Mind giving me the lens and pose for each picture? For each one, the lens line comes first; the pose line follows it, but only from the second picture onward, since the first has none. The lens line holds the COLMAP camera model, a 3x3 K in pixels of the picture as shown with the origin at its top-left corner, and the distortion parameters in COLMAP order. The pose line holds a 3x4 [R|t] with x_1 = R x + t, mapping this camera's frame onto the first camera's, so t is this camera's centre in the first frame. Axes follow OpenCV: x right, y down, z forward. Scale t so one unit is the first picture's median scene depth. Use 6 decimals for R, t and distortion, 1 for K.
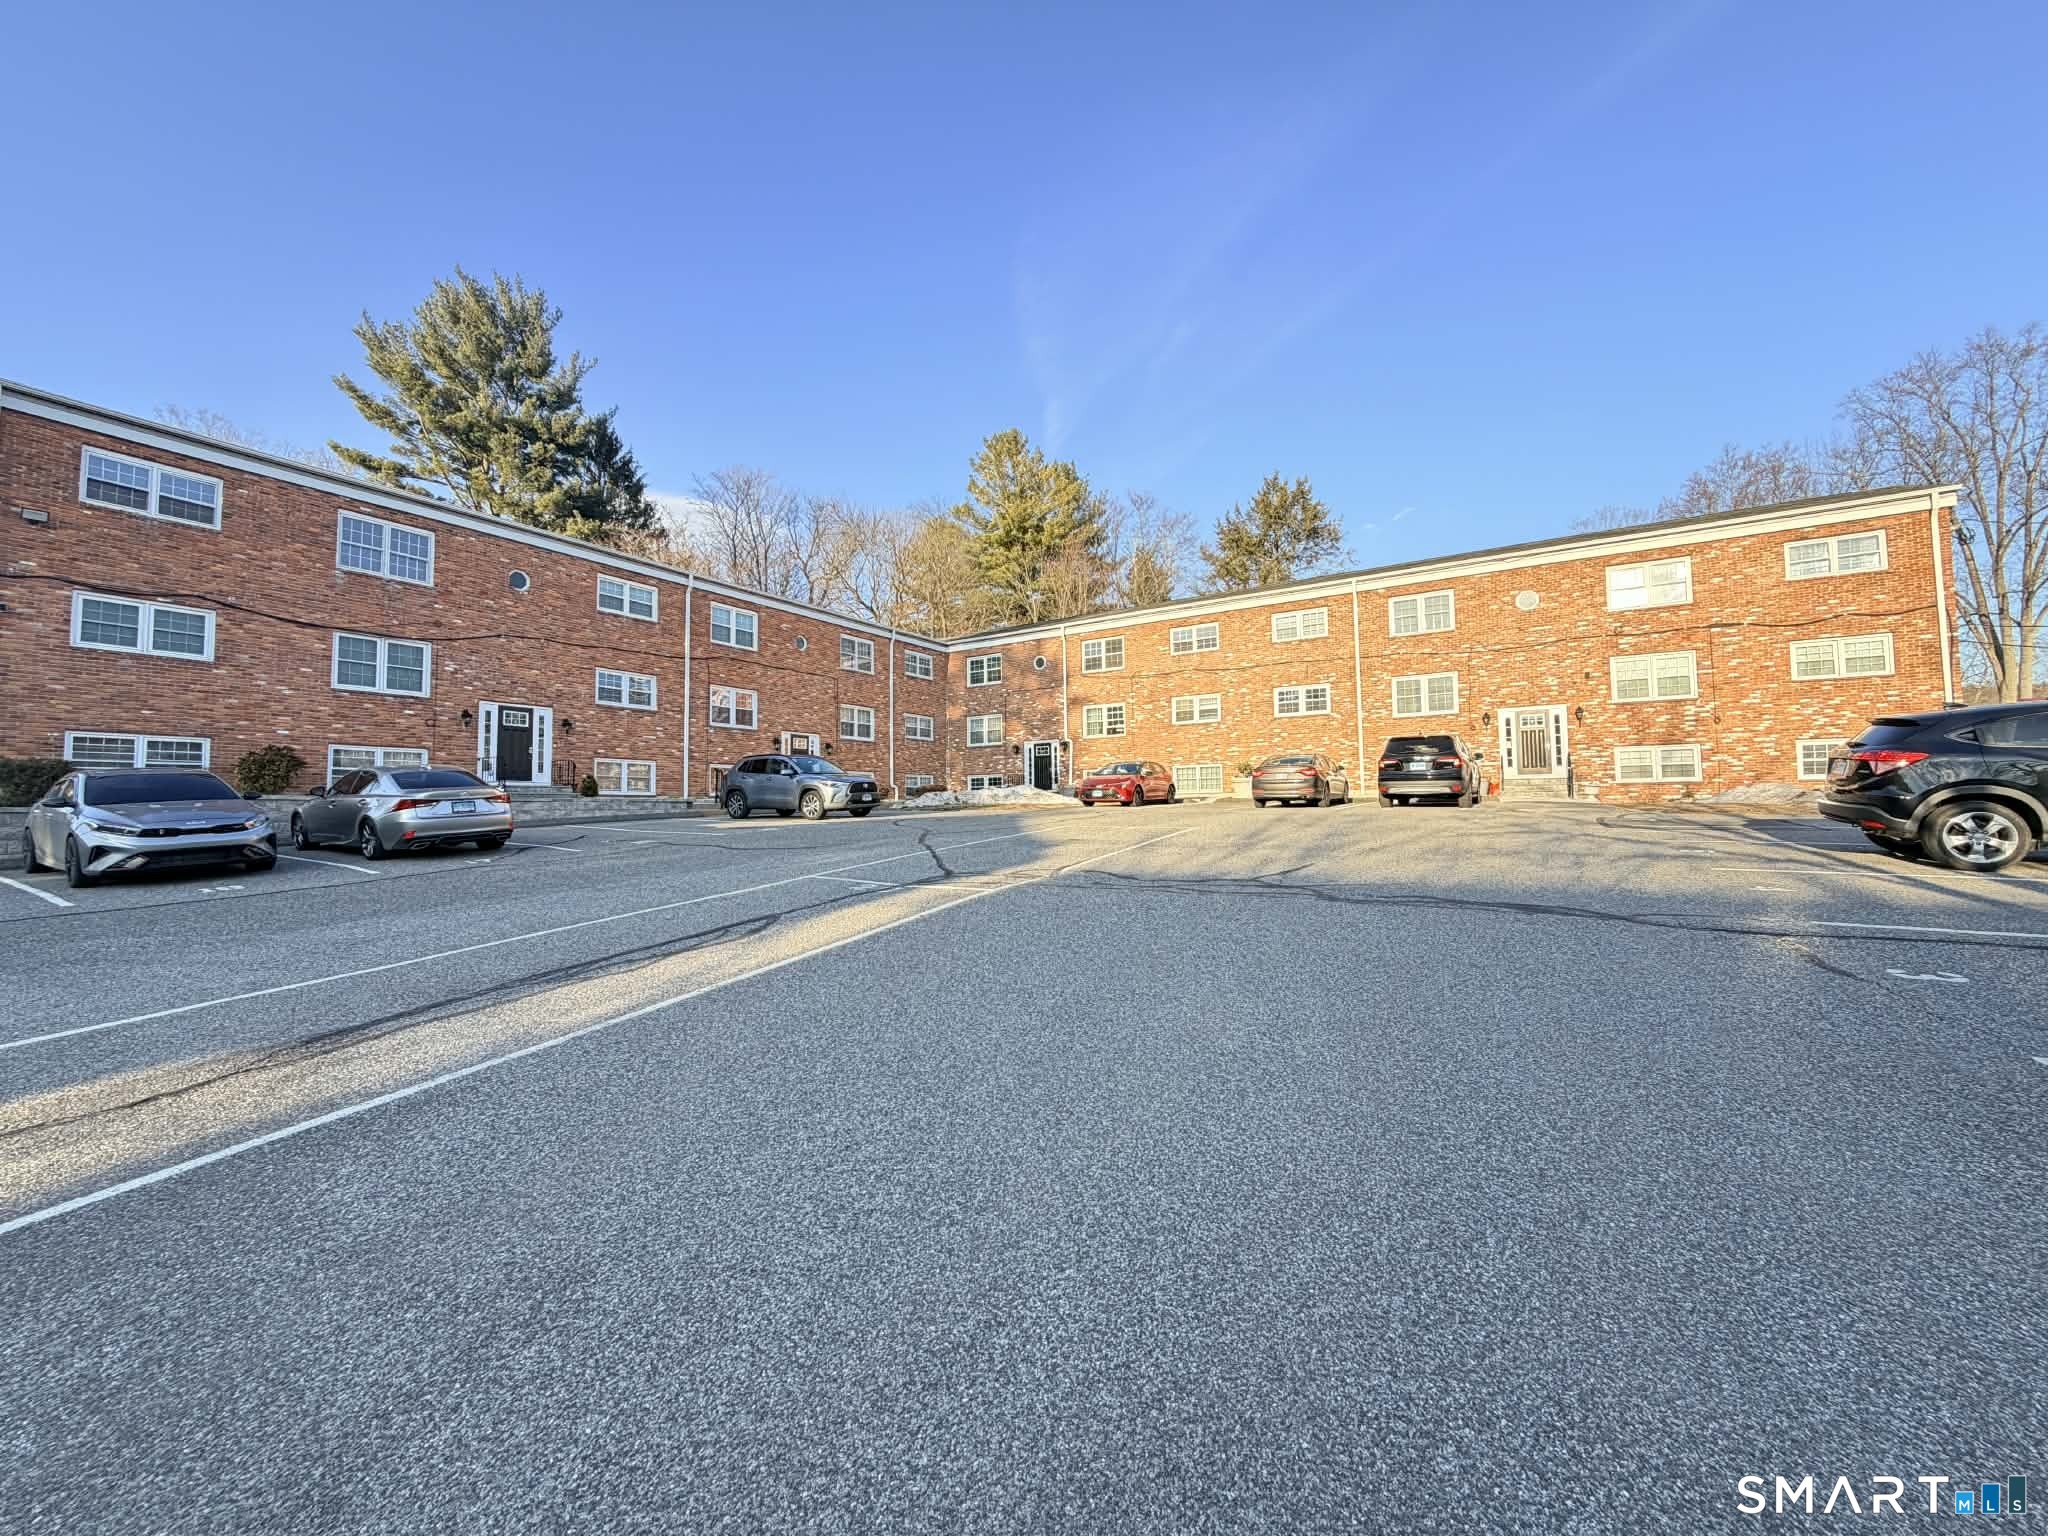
lens RADIAL K [[815.3, 0, 1017.6], [0, 815.3, 763.1], [0, 0, 1]] dist [-0.000278, 0.000168]
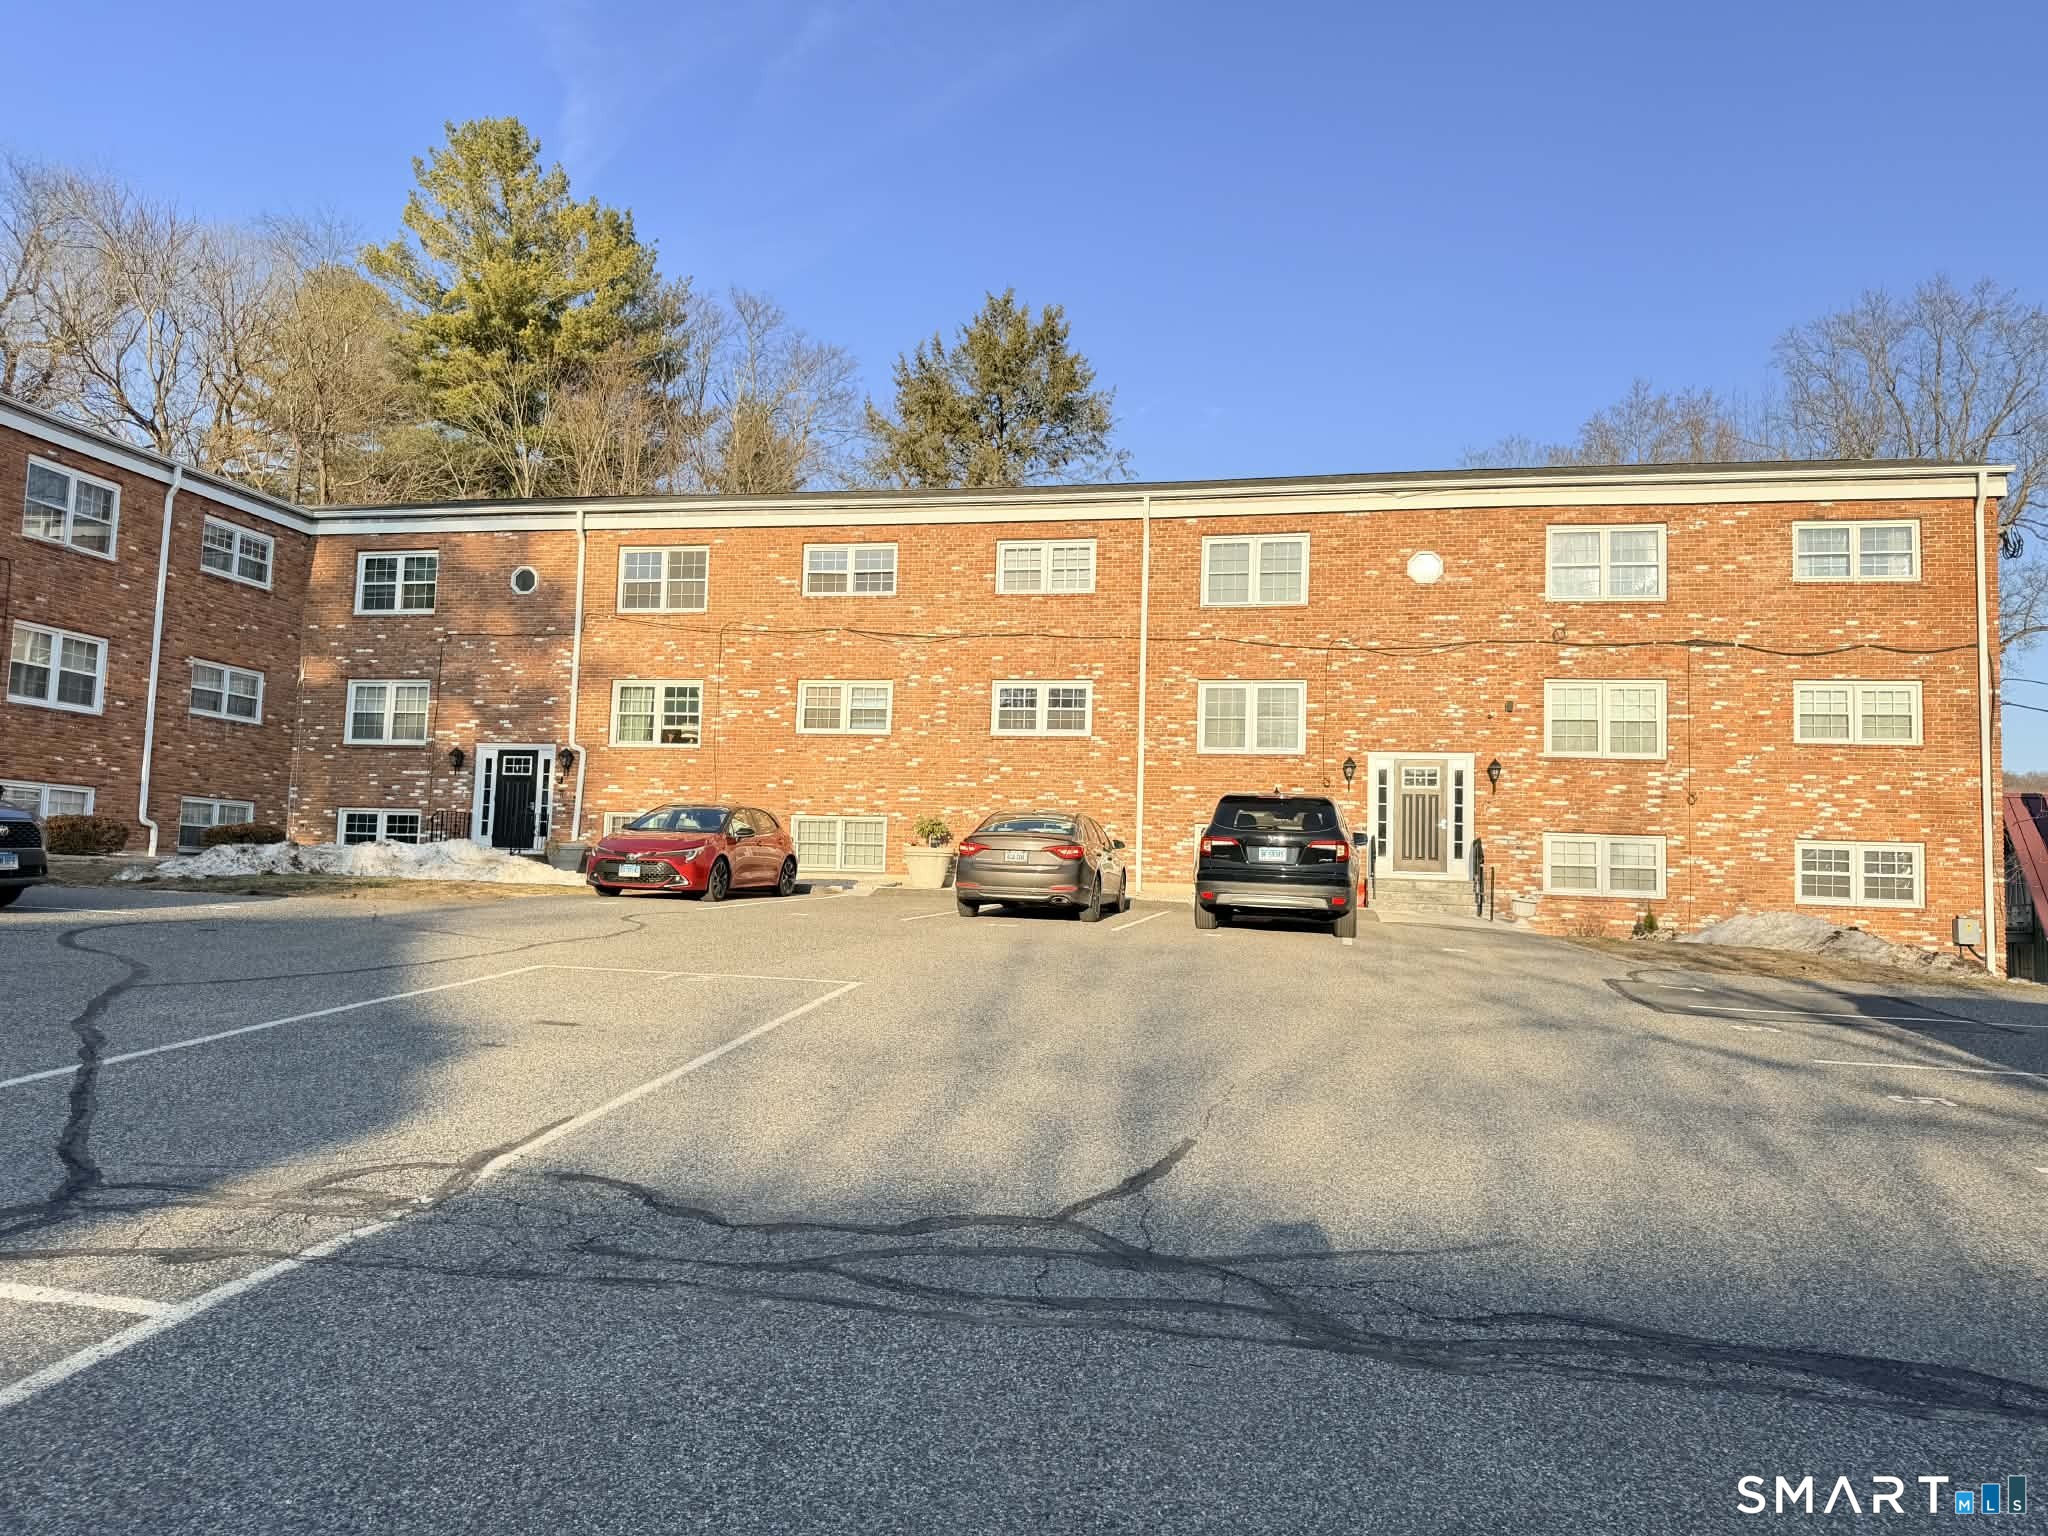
lens RADIAL K [[1462.2, 0, 1024.0], [0, 1462.2, 768.0], [0, 0, 1]] dist [0.114640, -0.165088]
pose [[0.936004, 0.072143, 0.344517, 0.010932], [-0.065063, 0.997365, -0.032084, -0.005864], [-0.345924, 0.007615, 0.938231, 0.100393]]
